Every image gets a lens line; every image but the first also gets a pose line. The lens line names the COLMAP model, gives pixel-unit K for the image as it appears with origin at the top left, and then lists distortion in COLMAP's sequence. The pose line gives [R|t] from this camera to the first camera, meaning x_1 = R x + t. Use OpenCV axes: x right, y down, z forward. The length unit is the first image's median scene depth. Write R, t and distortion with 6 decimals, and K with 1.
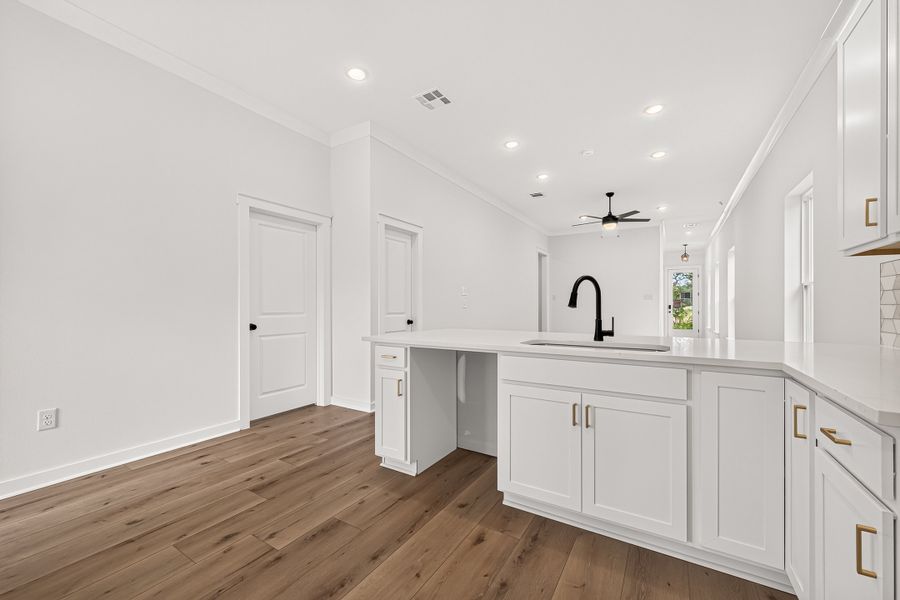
lens RADIAL K [[360.1, 0, 451.3], [0, 360.1, 304.3], [0, 0, 1]] dist [0.004115, -0.000430]
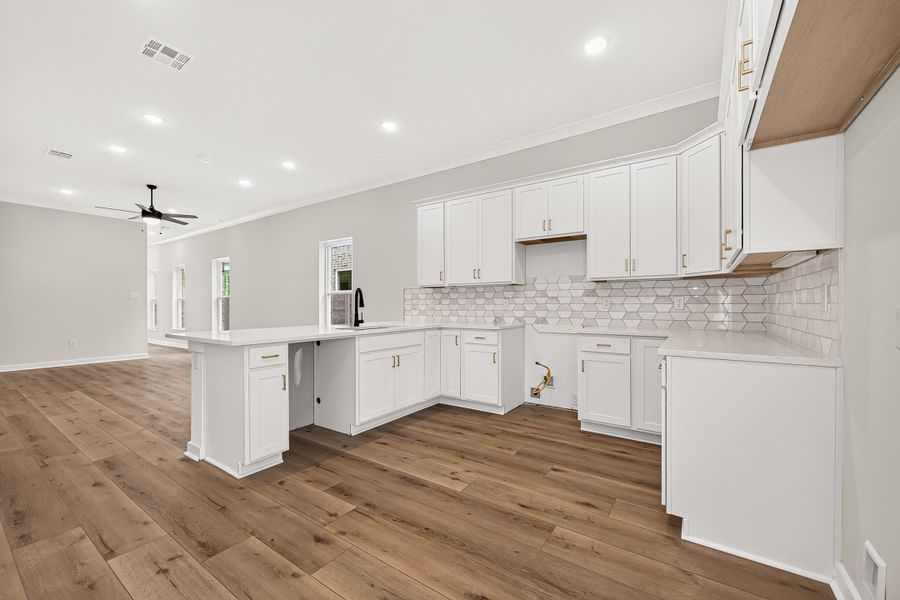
lens RADIAL K [[361.7, 0, 451.7], [0, 361.7, 303.3], [0, 0, 1]] dist [0.015632, 0.000119]
pose [[0.056739, 0.002129, 0.998387, -1.311959], [-0.001420, 0.999997, -0.002052, -0.004144], [-0.998388, -0.001301, 0.056742, 0.474378]]
